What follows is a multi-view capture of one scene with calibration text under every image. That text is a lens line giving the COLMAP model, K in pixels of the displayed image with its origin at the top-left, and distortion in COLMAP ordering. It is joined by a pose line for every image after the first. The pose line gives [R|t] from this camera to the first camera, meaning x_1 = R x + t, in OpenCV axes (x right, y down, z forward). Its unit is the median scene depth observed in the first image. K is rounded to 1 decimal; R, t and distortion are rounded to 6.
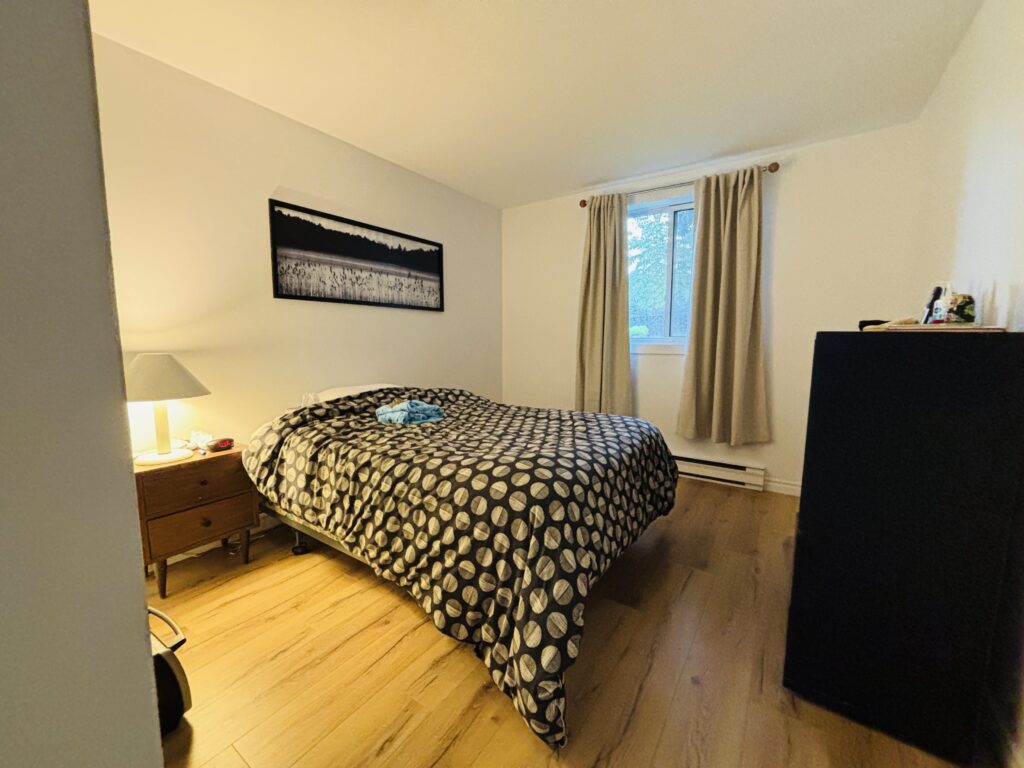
lens RADIAL K [[413.2, 0, 512.4], [0, 413.2, 385.0], [0, 0, 1]] dist [0.002971, 0.000640]
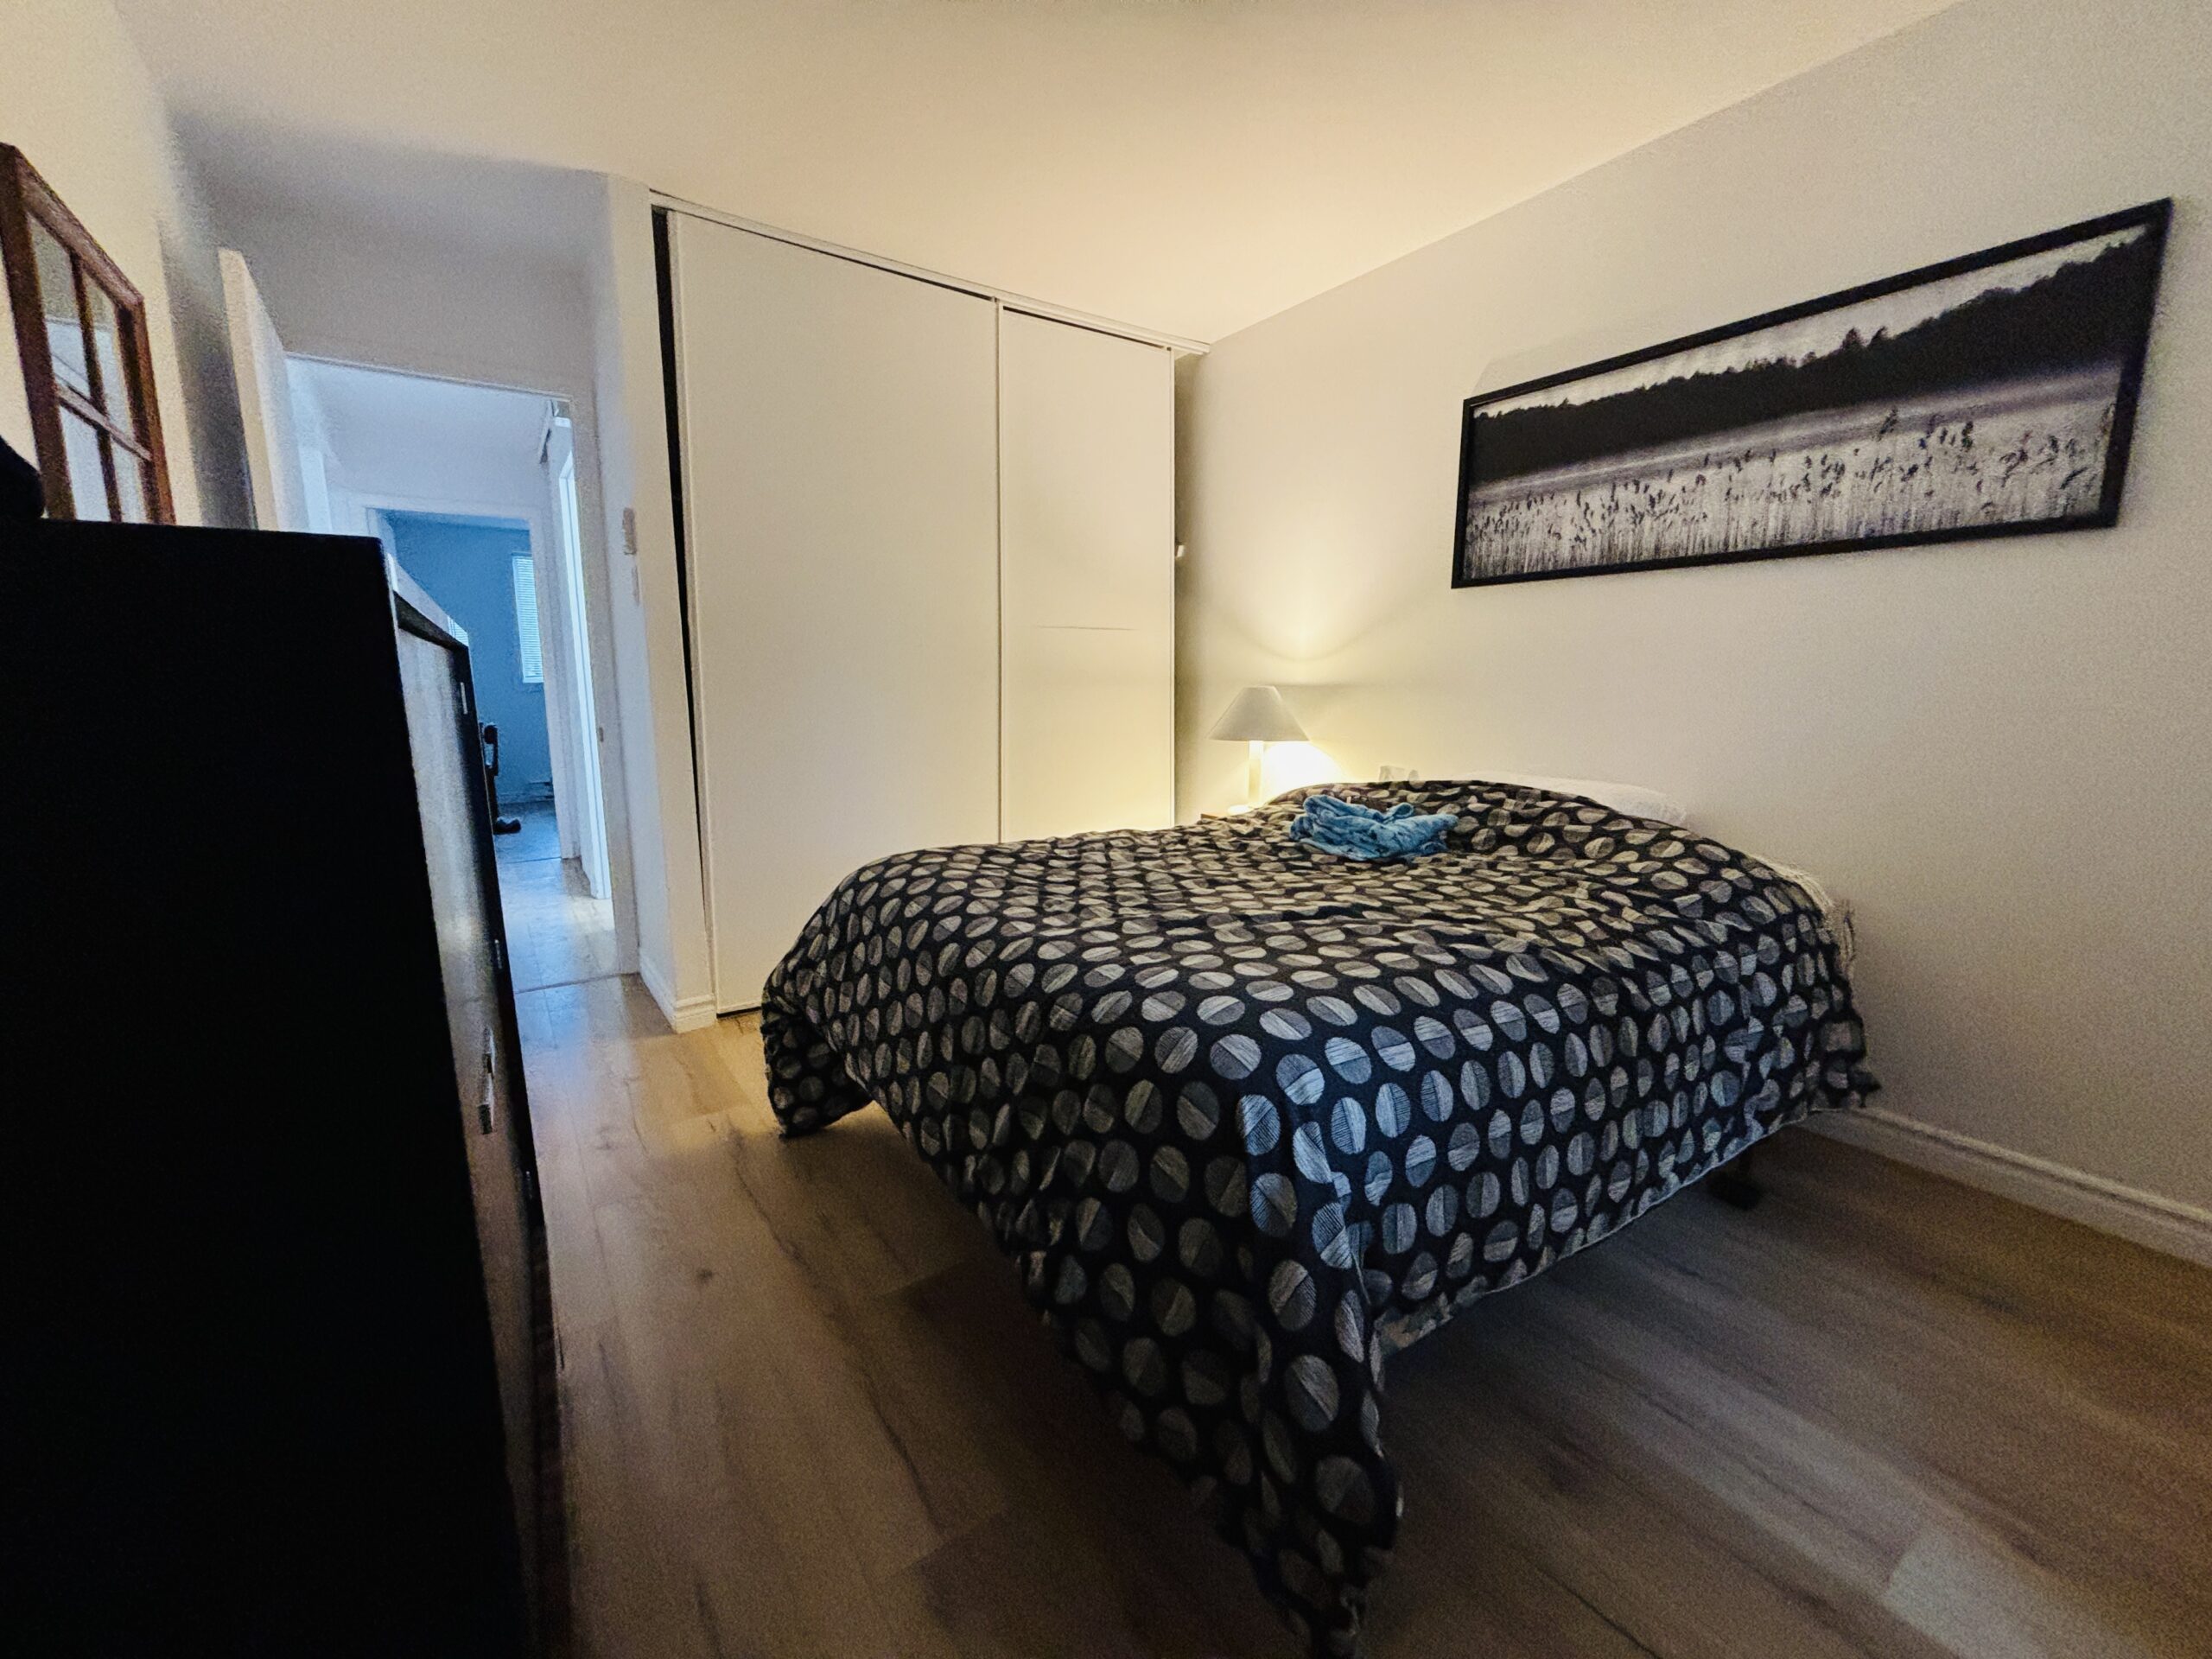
lens RADIAL K [[892.7, 0, 1104.8], [0, 892.7, 822.1], [0, 0, 1]] dist [0.002971, 0.000640]
pose [[-0.343906, 0.155502, -0.926039, 0.625657], [-0.093038, 0.975697, 0.198393, -0.090210], [0.934384, 0.154385, -0.321080, 0.876776]]
